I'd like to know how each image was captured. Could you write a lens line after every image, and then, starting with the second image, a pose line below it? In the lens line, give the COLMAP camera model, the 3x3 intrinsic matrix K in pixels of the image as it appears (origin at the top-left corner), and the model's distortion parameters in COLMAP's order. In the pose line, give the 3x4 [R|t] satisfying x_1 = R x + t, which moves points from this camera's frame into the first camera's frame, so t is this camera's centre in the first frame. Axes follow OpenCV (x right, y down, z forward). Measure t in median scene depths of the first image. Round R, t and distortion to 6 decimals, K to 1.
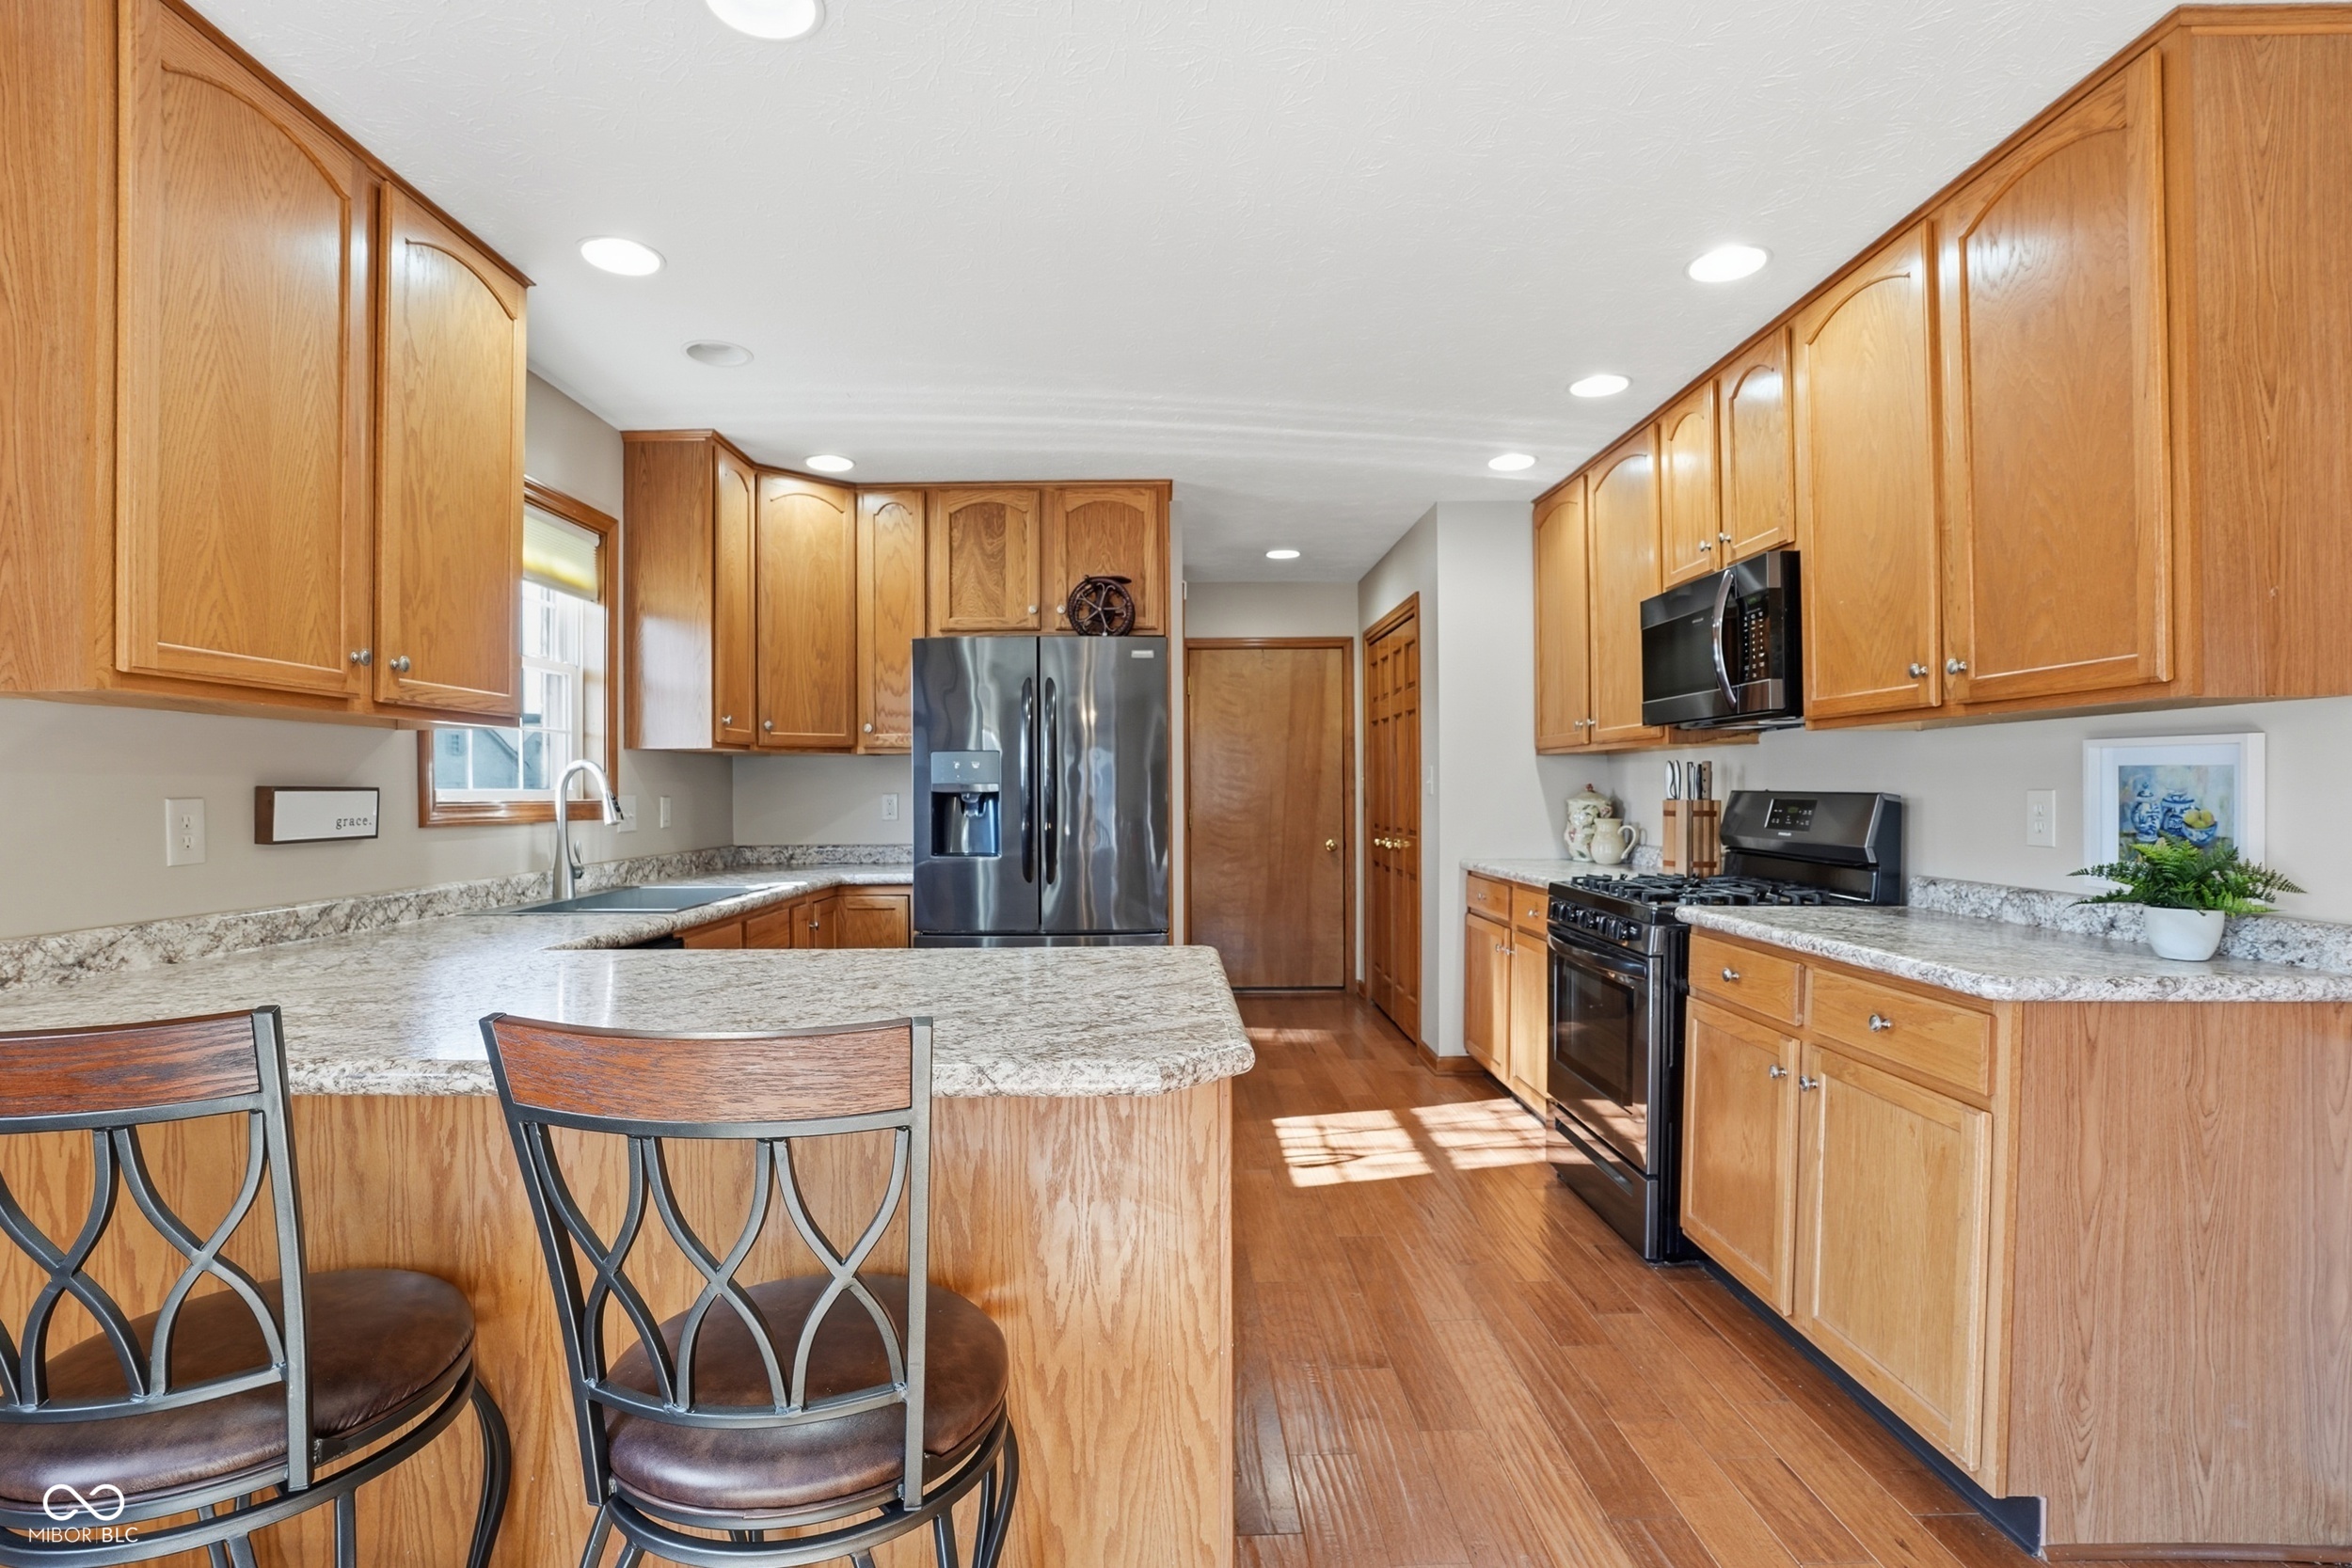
lens RADIAL K [[1120.8, 0, 1174.7], [0, 1120.8, 789.6], [0, 0, 1]] dist [-0.070759, 0.025811]
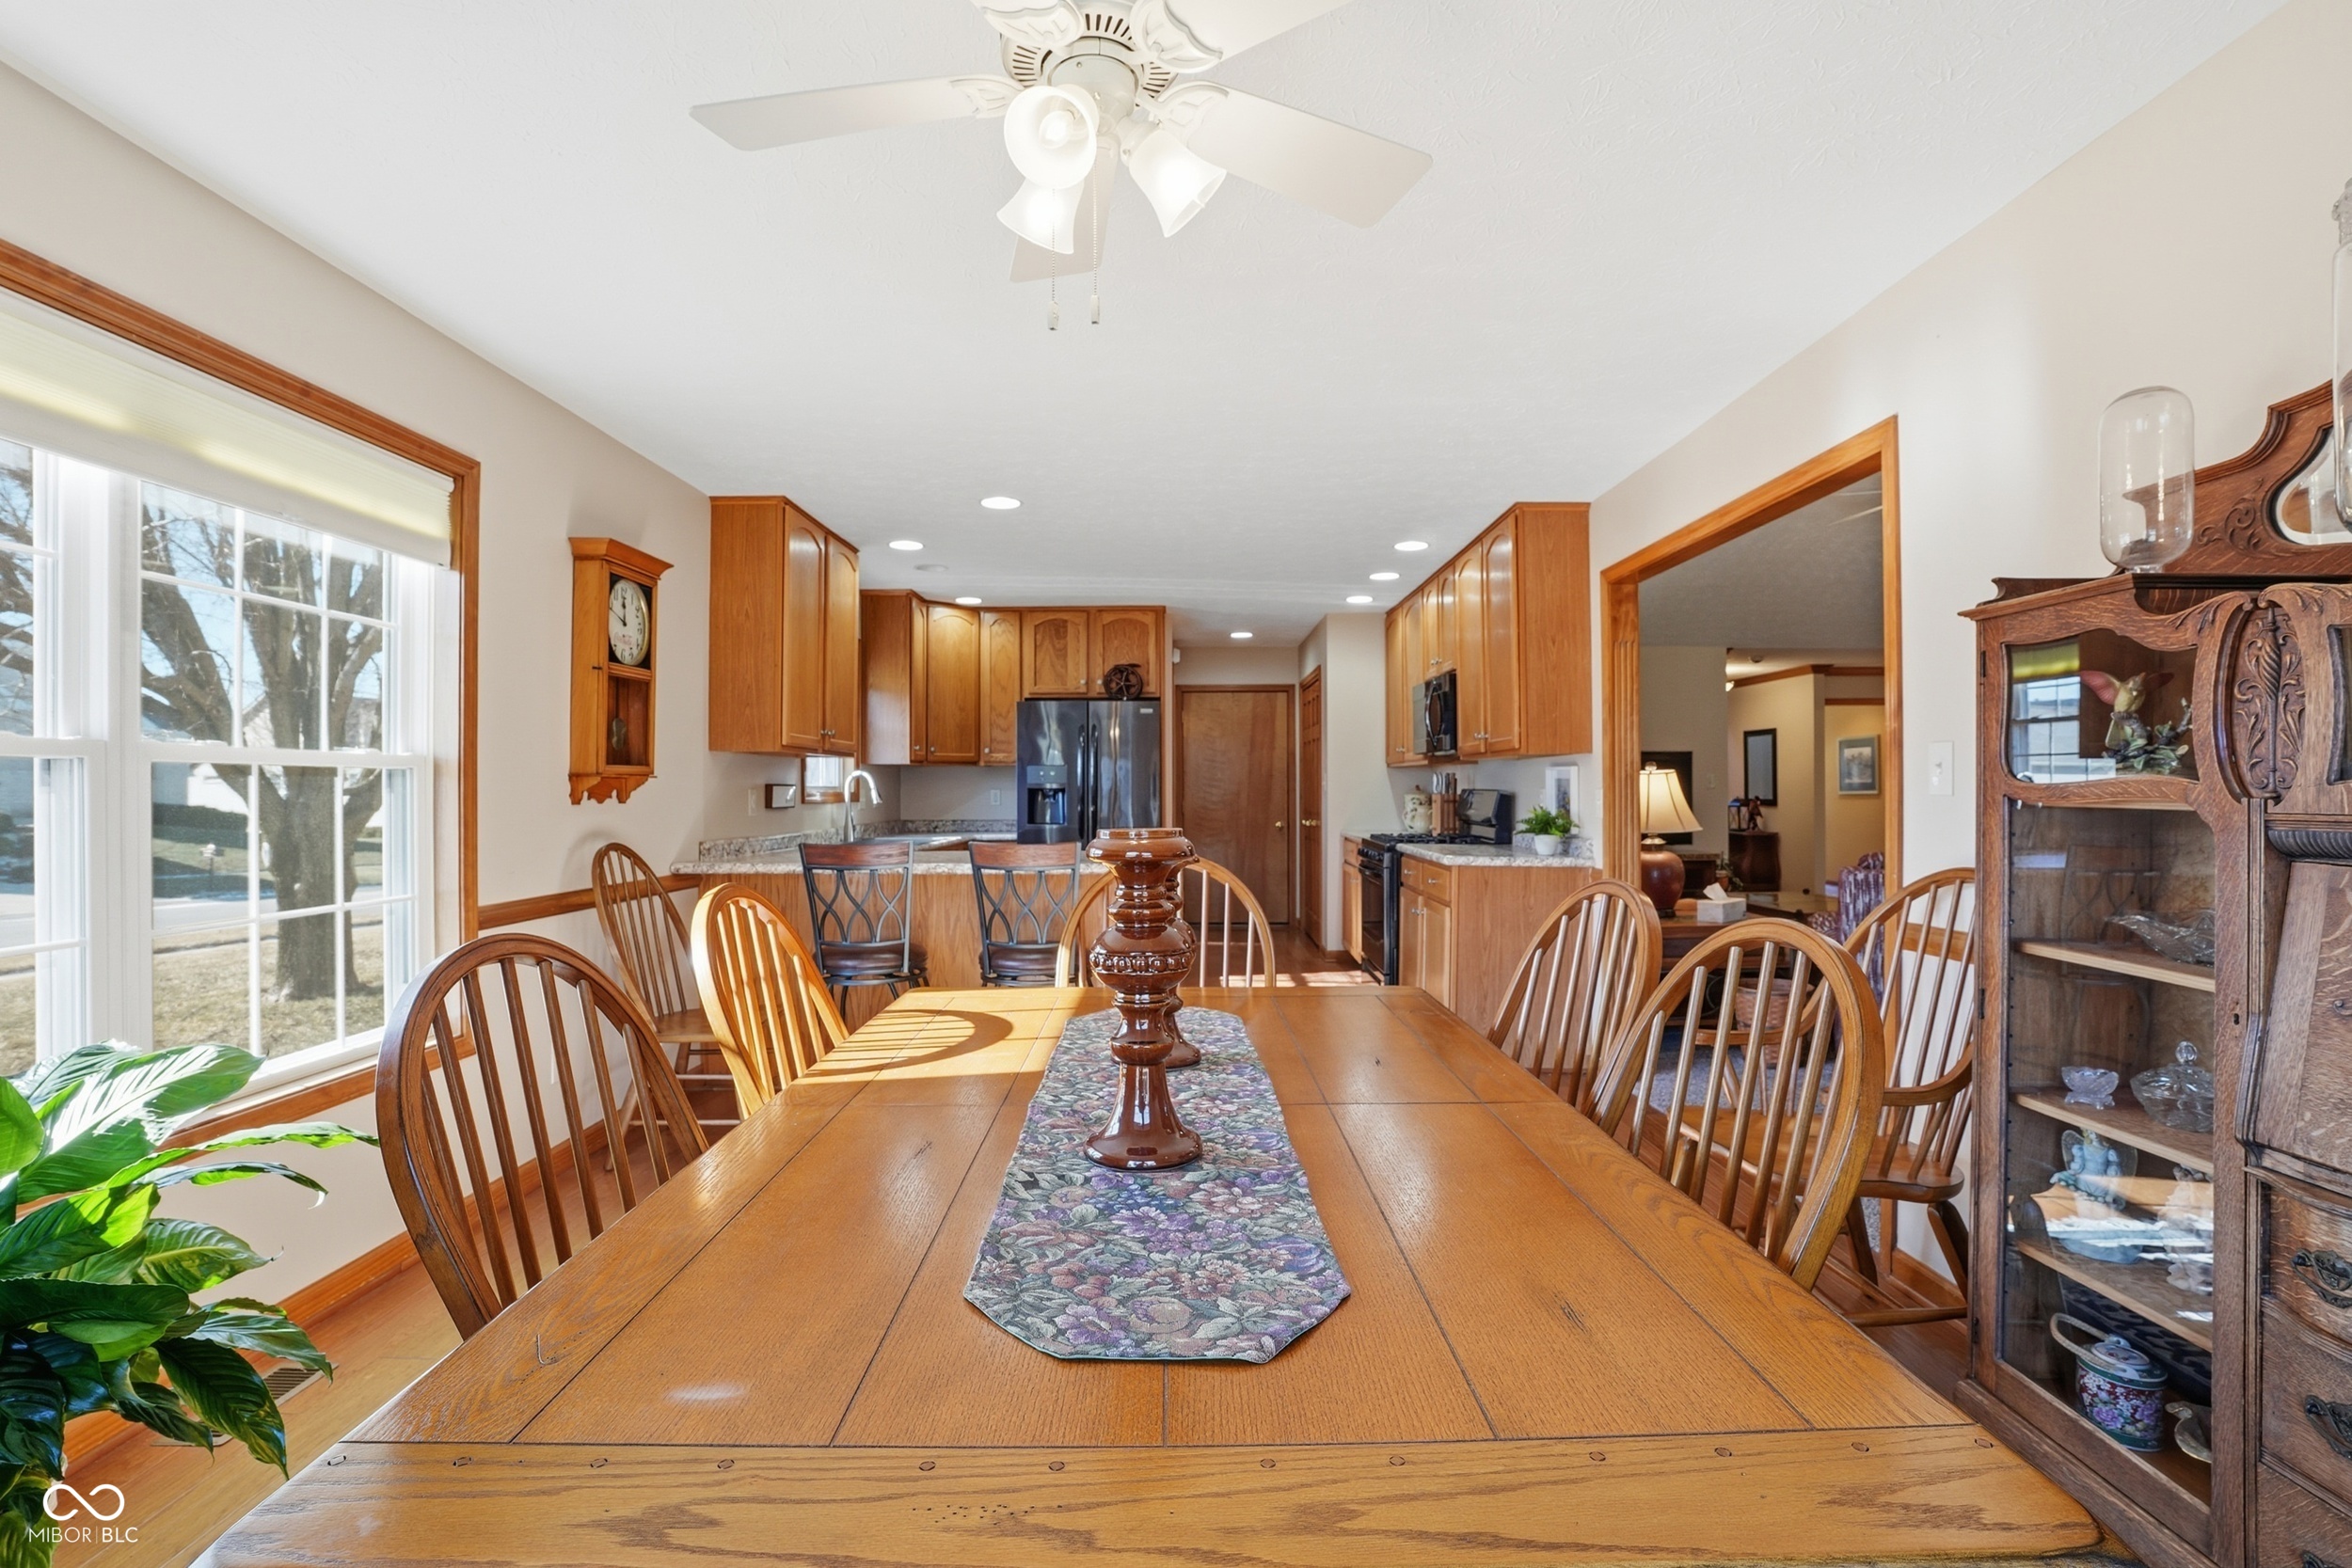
lens RADIAL K [[1102.2, 0, 1176.0], [0, 1102.2, 784.0], [0, 0, 1]] dist [-0.075676, 0.028862]
pose [[0.999827, 0.003592, -0.018266, 0.054920], [-0.003668, 0.999985, -0.004139, 0.001891], [0.018251, 0.004205, 0.999825, -0.809289]]
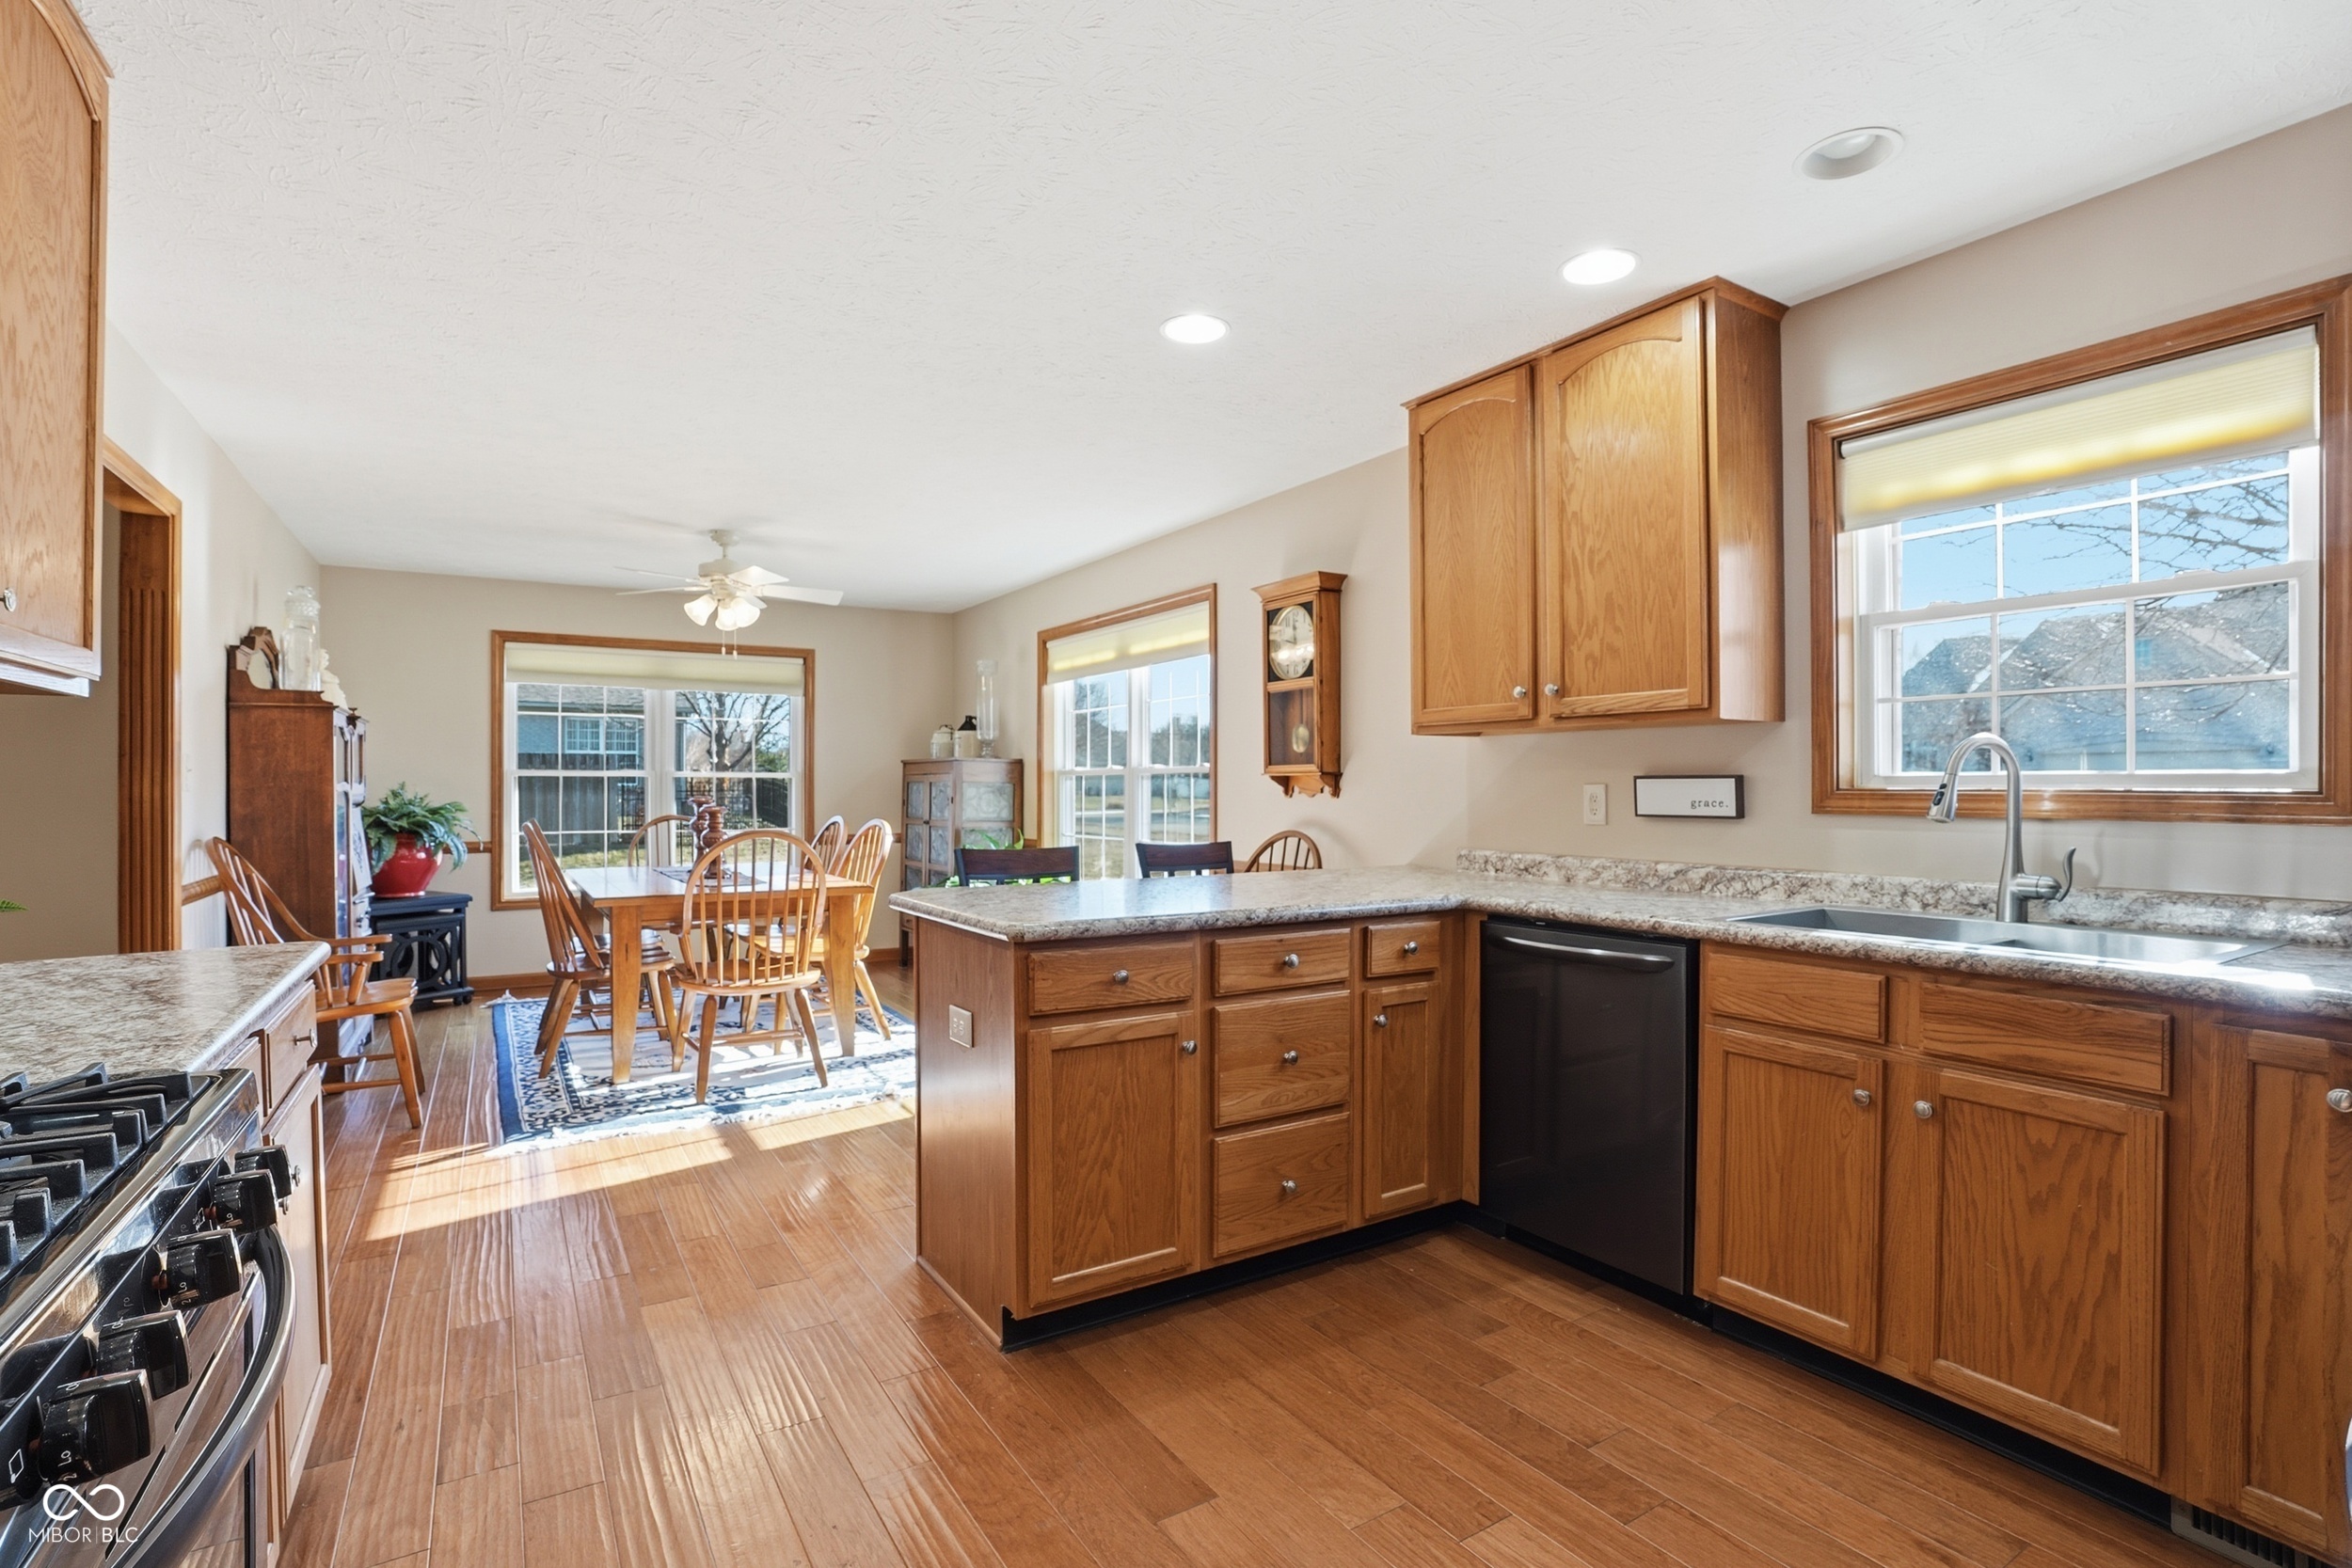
lens RADIAL K [[1102.2, 0, 1176.0], [0, 1102.2, 784.0], [0, 0, 1]] dist [-0.075676, 0.028862]
pose [[-0.855196, 0.002378, -0.518300, 0.252664], [0.003587, 0.999993, -0.001332, 0.004474], [0.518293, -0.002998, -0.855198, 1.122879]]
